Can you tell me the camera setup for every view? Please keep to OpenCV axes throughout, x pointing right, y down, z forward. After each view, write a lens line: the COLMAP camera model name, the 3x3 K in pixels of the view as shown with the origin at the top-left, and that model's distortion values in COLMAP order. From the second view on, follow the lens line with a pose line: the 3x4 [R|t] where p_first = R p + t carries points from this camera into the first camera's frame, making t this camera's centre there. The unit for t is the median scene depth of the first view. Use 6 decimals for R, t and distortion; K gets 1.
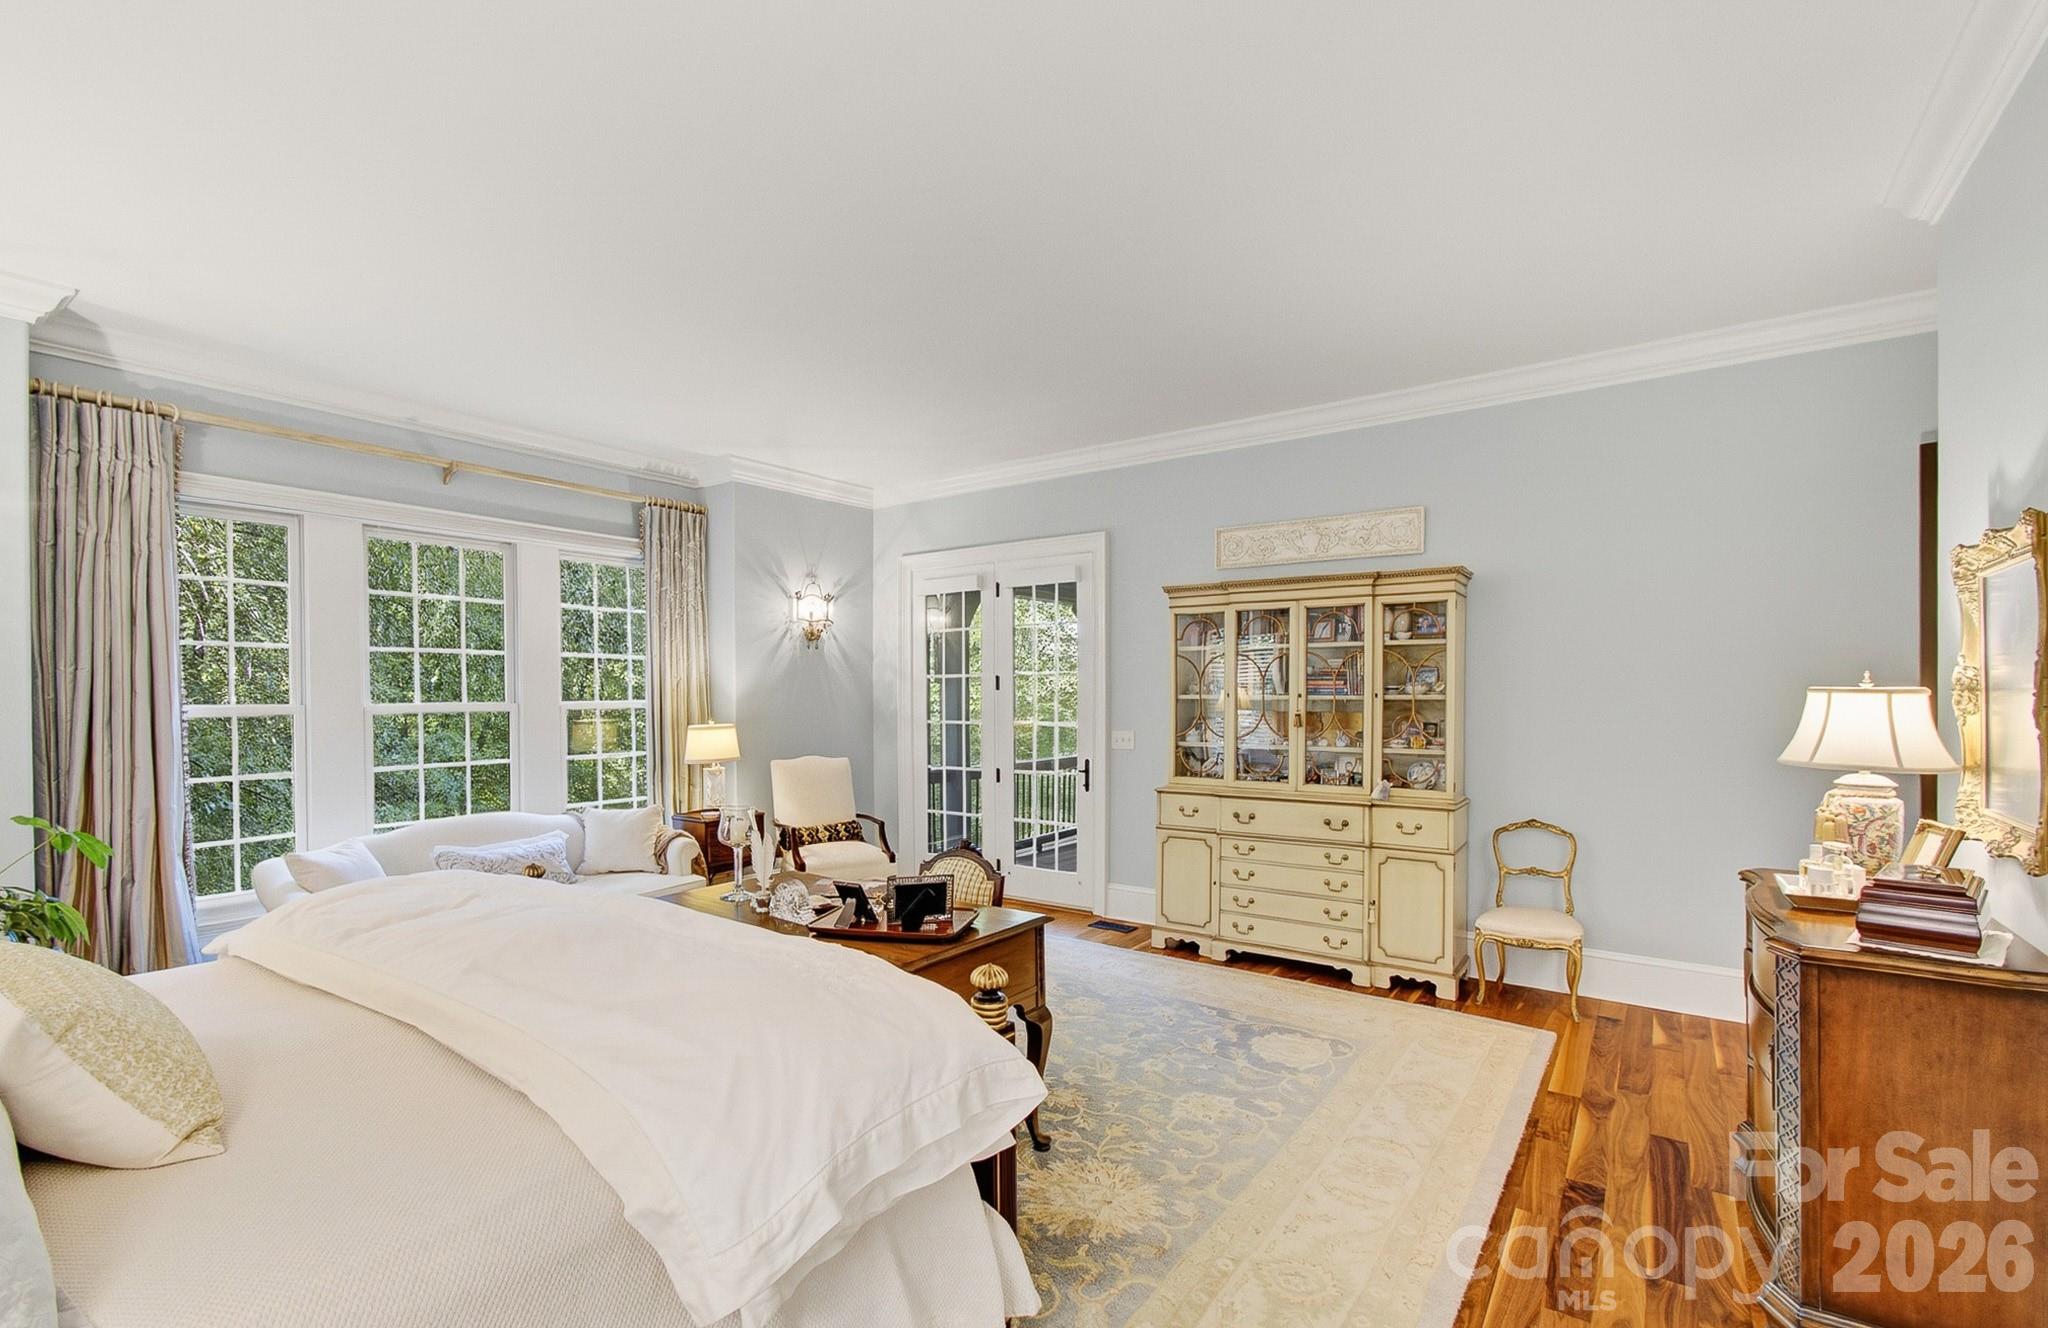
lens RADIAL K [[889.3, 0, 1017.6], [0, 889.3, 670.2], [0, 0, 1]] dist [-0.001575, -0.000131]
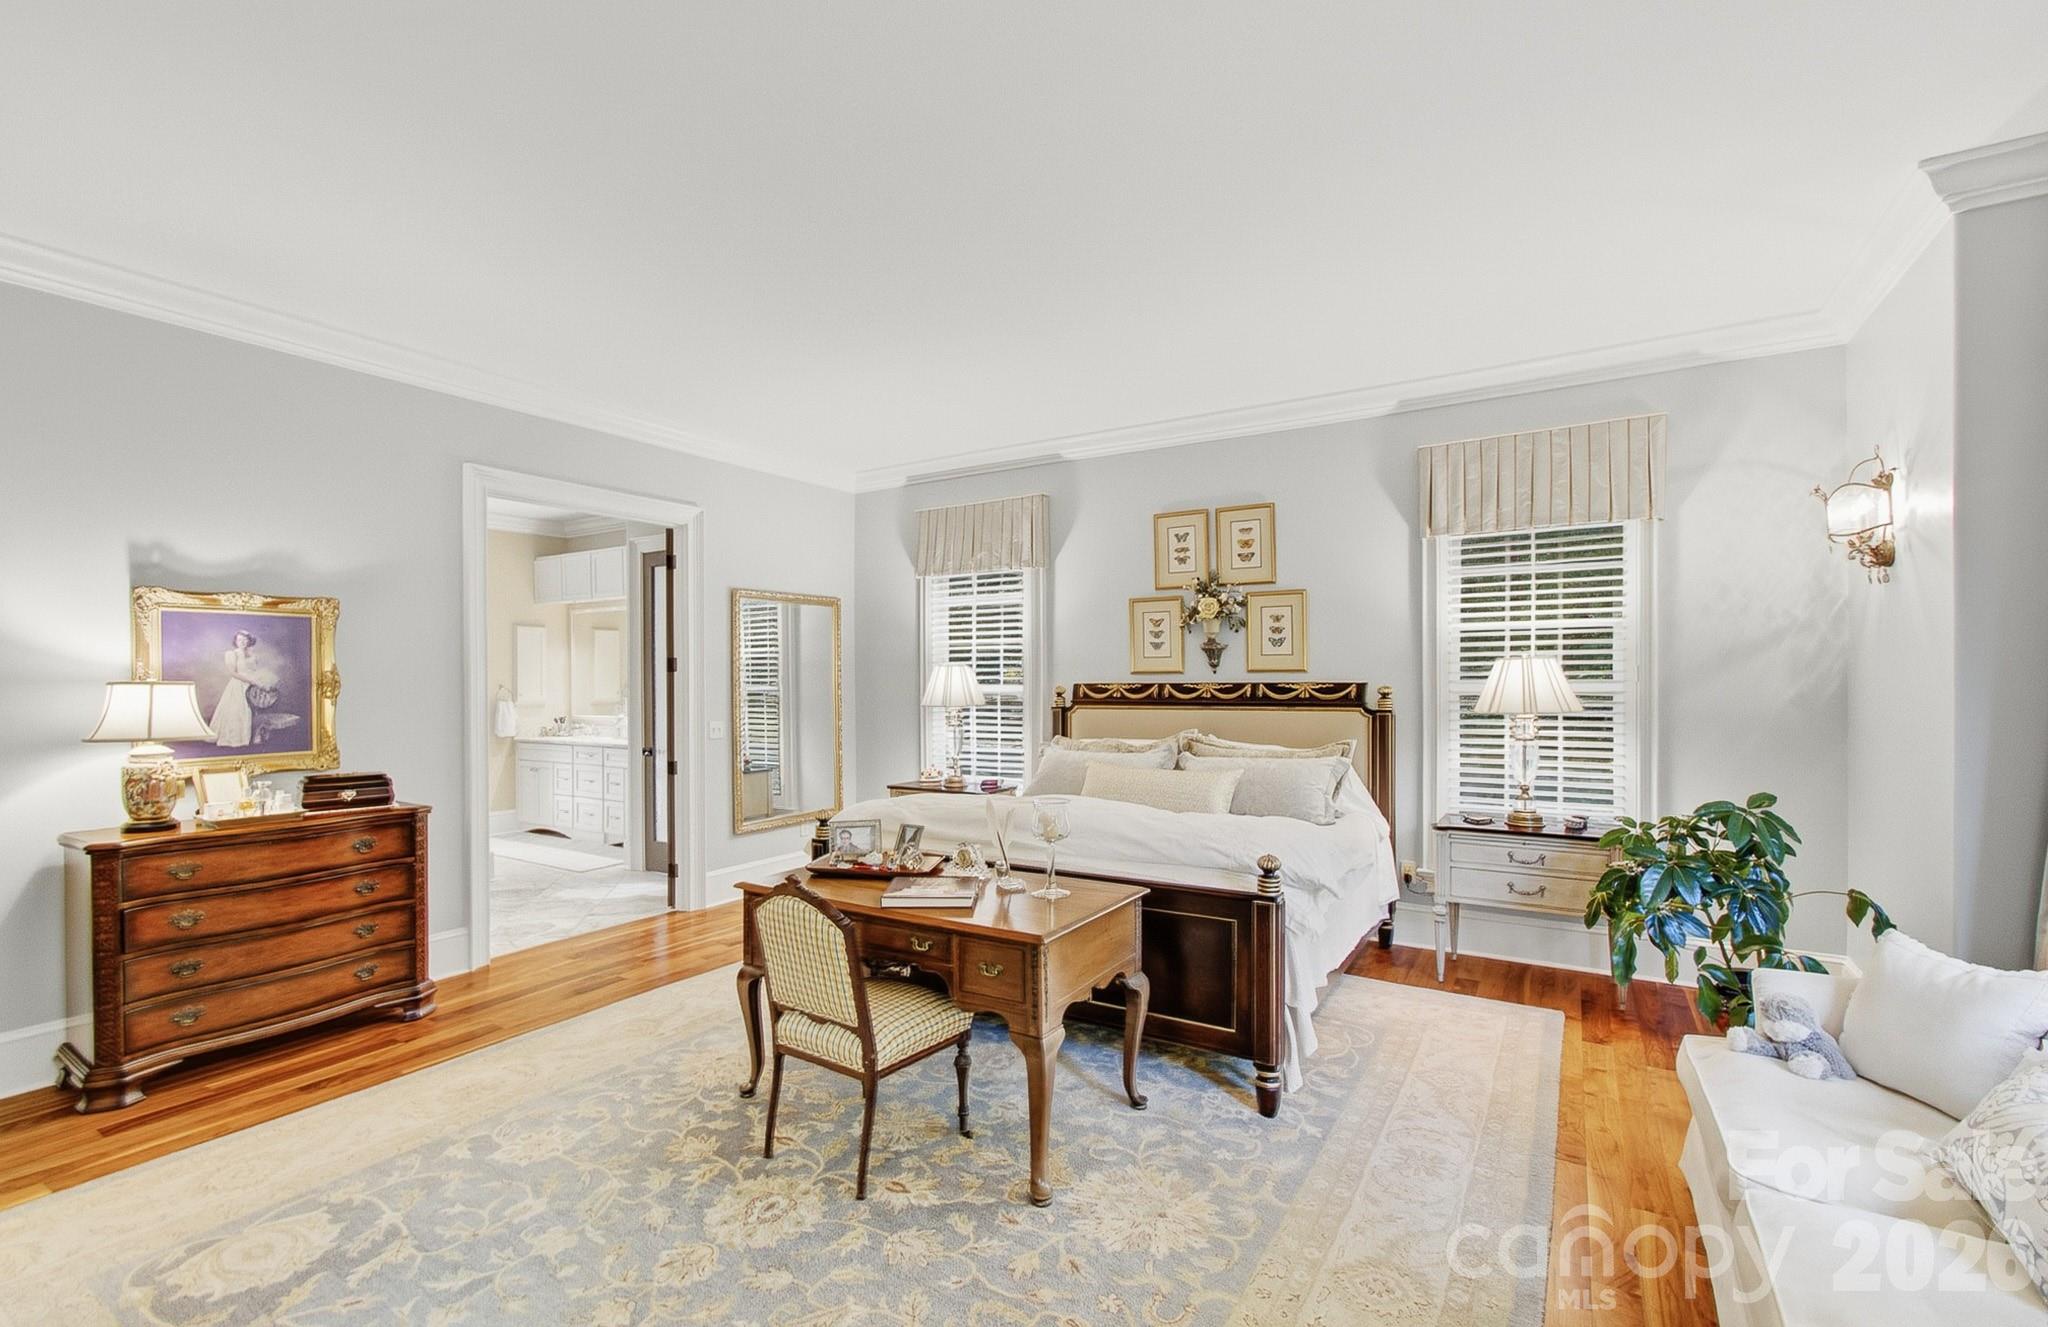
lens RADIAL K [[886.2, 0, 1020.2], [0, 886.2, 679.7], [0, 0, 1]] dist [-0.004516, -0.000083]
pose [[-0.997643, 0.009560, -0.067952, -0.142047], [0.011106, 0.999687, -0.022418, 0.031785], [0.067717, -0.023120, -0.997437, 1.261047]]
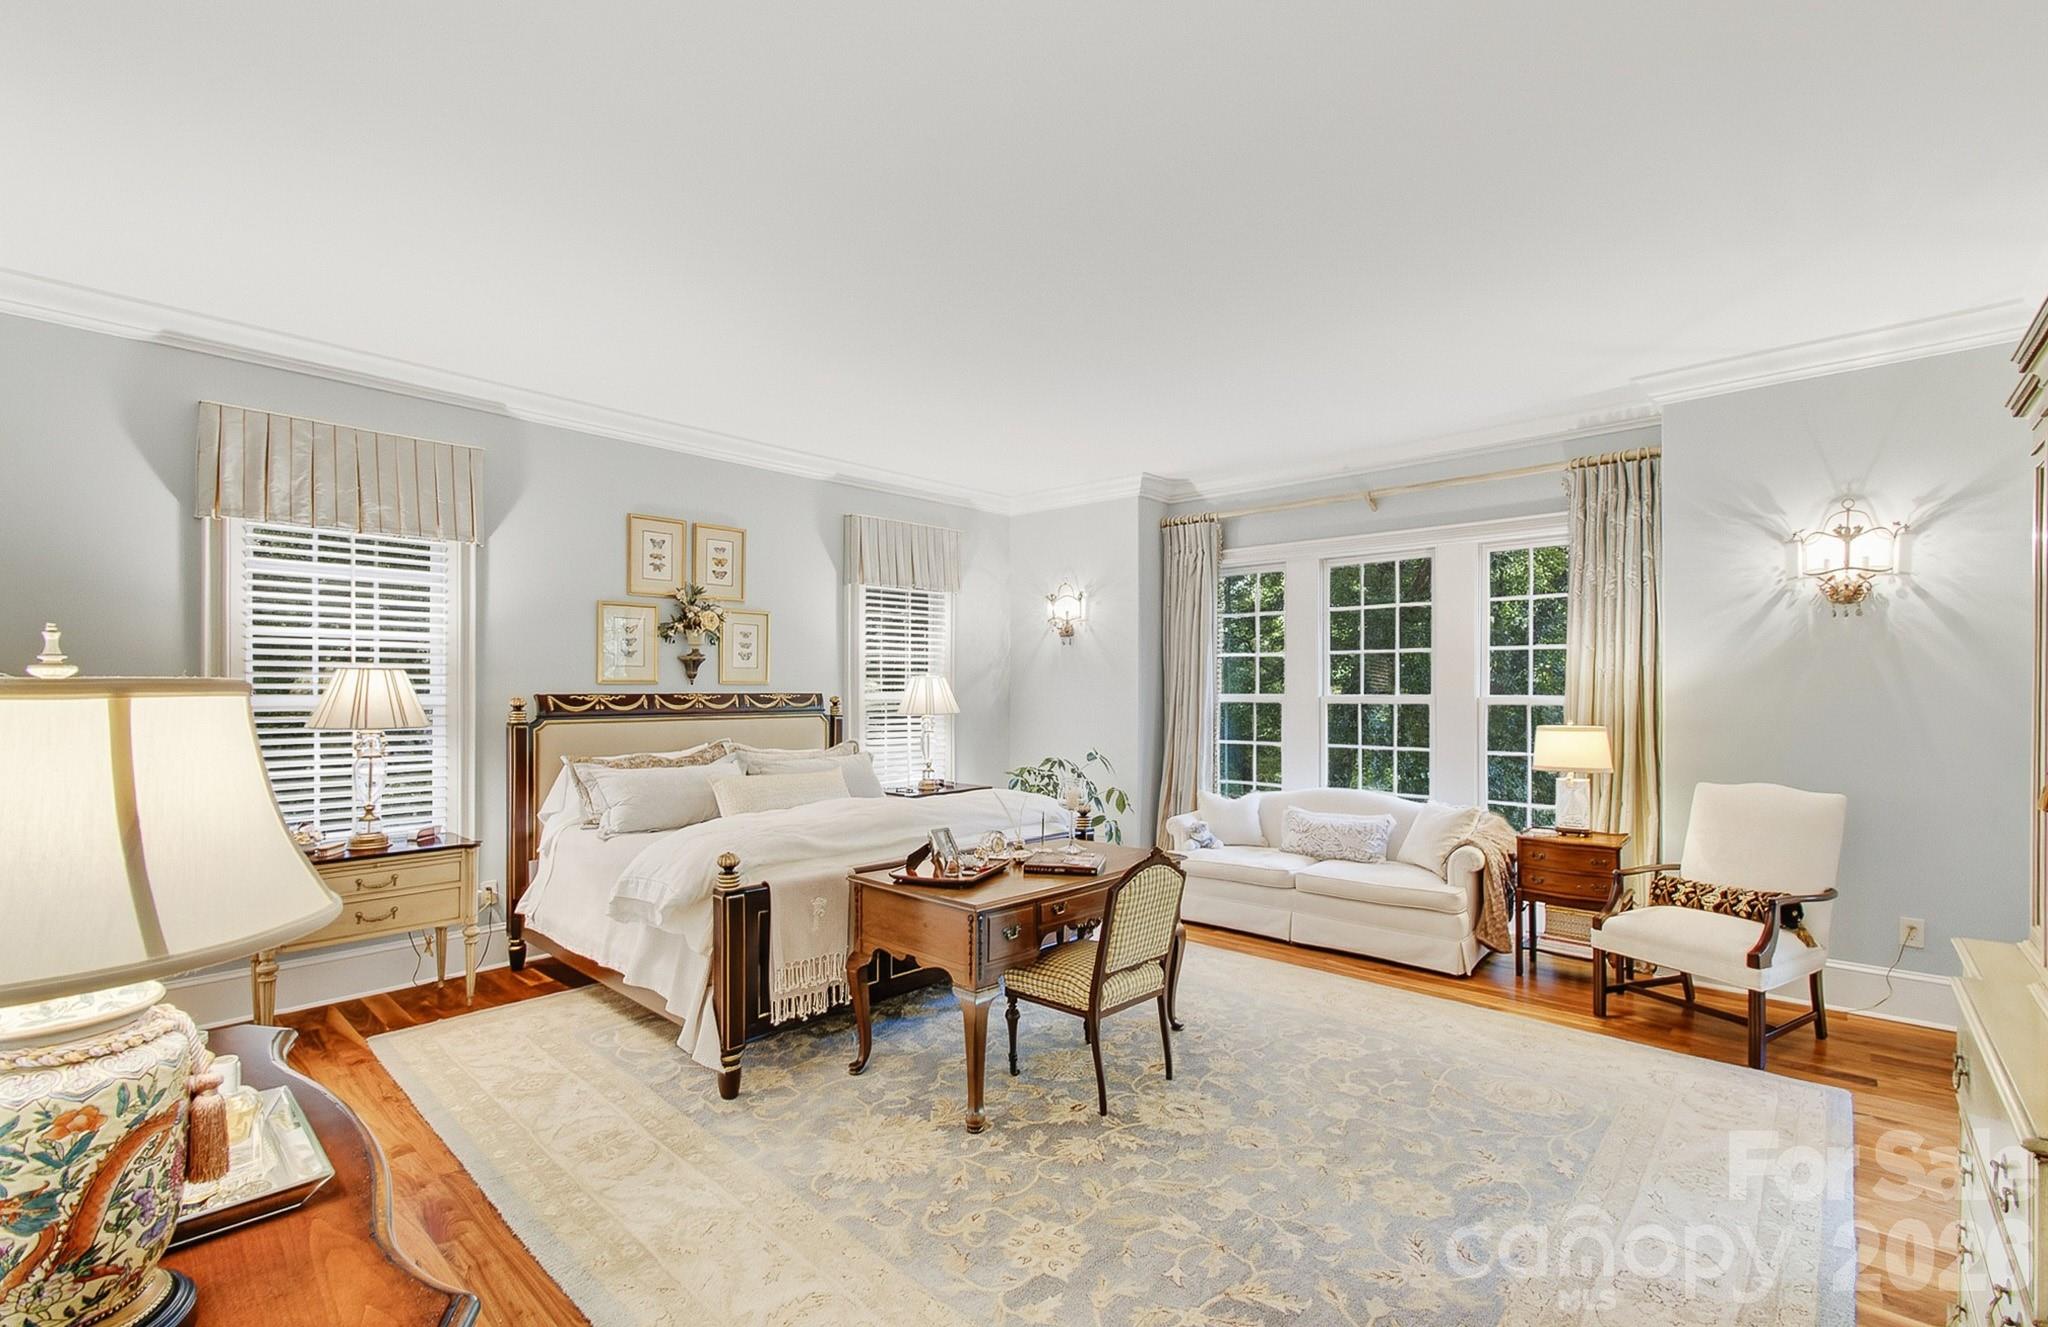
lens RADIAL K [[889.3, 0, 1017.6], [0, 889.3, 669.7], [0, 0, 1]] dist [-0.001575, -0.000131]
pose [[-0.121275, -0.017964, -0.992456, 0.625854], [0.024247, 0.999484, -0.021054, 0.016653], [0.992323, -0.026618, -0.120777, 0.705923]]
